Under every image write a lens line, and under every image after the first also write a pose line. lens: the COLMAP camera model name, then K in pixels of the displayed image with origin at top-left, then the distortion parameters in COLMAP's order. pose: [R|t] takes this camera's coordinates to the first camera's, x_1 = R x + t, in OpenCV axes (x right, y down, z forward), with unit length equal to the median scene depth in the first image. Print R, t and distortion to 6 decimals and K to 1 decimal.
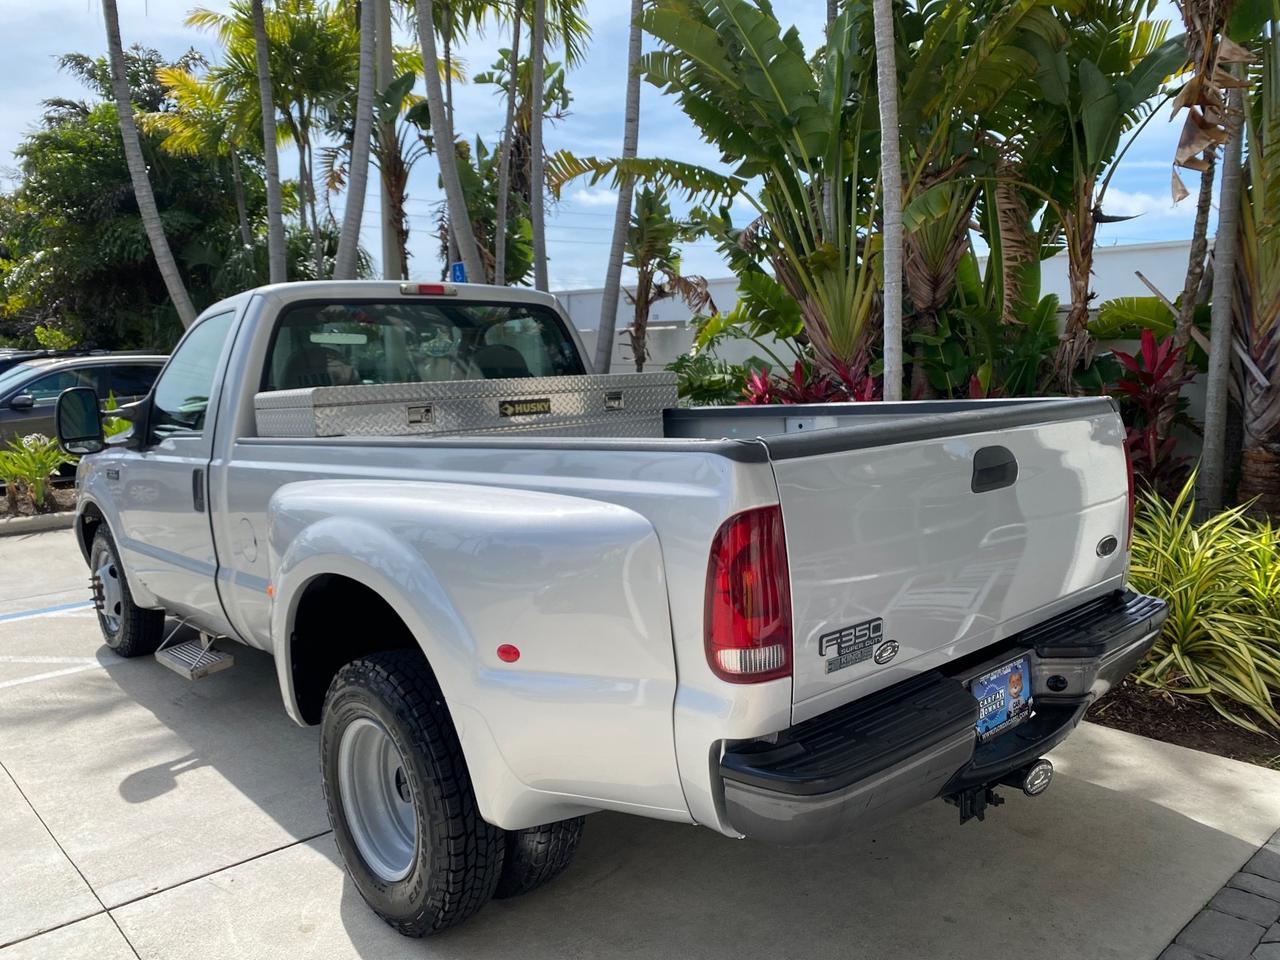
lens RADIAL K [[985.4, 0, 641.9], [0, 985.4, 477.8], [0, 0, 1]] dist [0.030652, -0.031320]
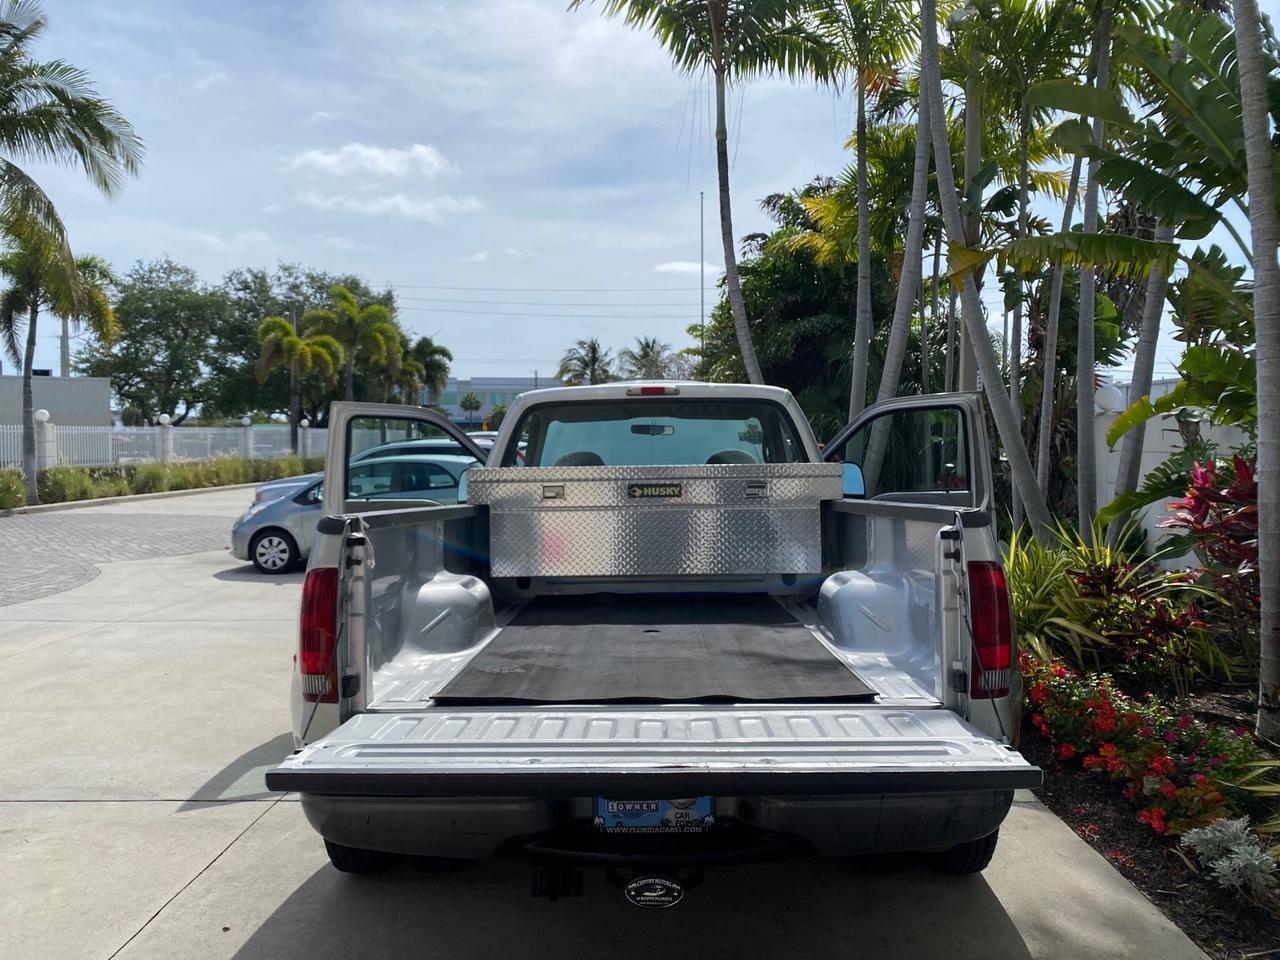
lens RADIAL K [[985.4, 0, 632.2], [0, 985.4, 470.0], [0, 0, 1]] dist [0.030652, -0.031320]
pose [[0.723706, 0.031356, -0.689396, 0.563180], [-0.092749, 0.994323, -0.052140, -0.029229], [0.683848, 0.101674, 0.722506, 0.131628]]
